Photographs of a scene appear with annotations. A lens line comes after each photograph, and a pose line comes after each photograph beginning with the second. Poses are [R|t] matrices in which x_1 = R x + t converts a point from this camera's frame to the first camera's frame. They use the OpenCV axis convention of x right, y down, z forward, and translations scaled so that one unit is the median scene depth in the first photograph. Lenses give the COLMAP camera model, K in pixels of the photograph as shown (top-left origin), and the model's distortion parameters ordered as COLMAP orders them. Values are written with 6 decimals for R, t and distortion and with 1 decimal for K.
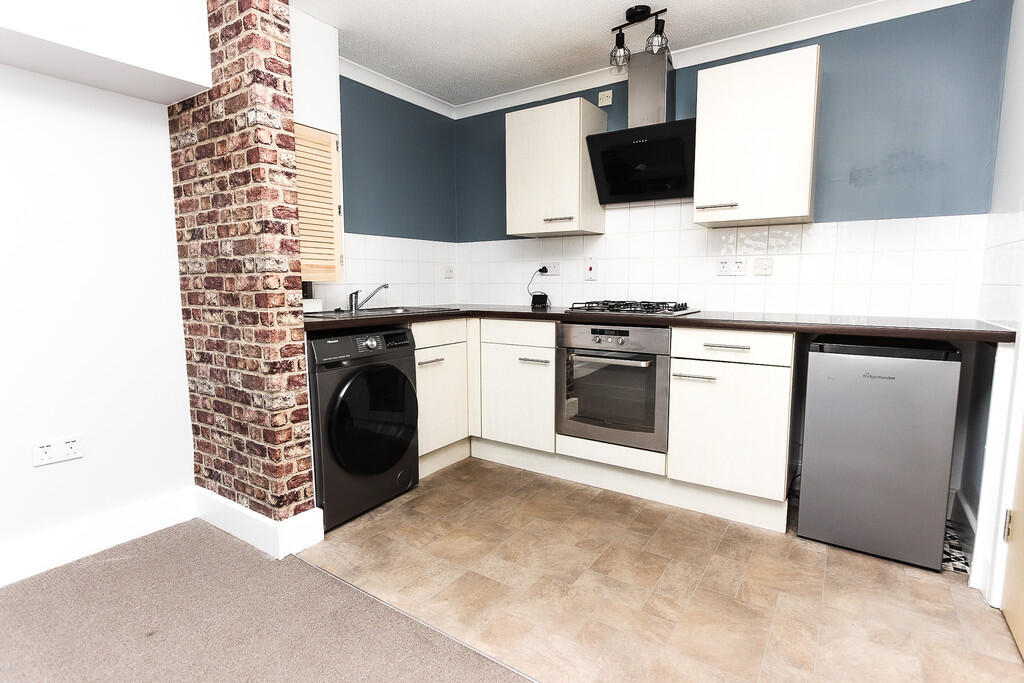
lens RADIAL K [[512.1, 0, 512.0], [0, 512.1, 341.5], [0, 0, 1]] dist [0.003350, 0.001079]
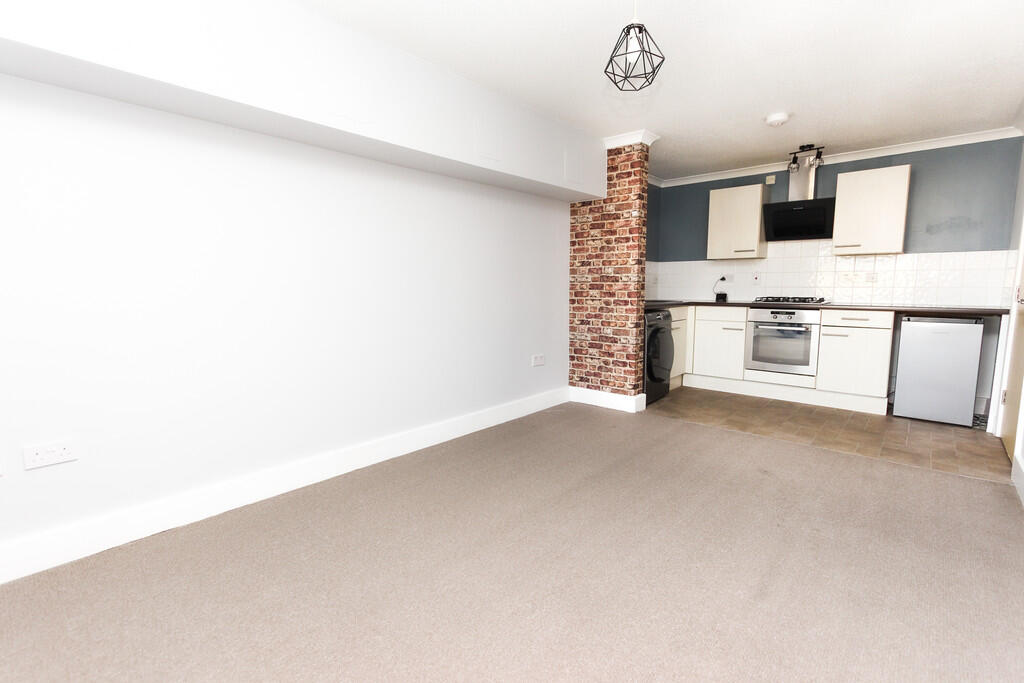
lens RADIAL K [[480.4, 0, 512.0], [0, 480.4, 341.5], [0, 0, 1]] dist [0.016067, 0.000249]
pose [[0.992948, 0.015191, -0.117571, -0.649720], [-0.014850, 0.999883, 0.003771, 0.105751], [0.117614, -0.001998, 0.993057, -0.974266]]
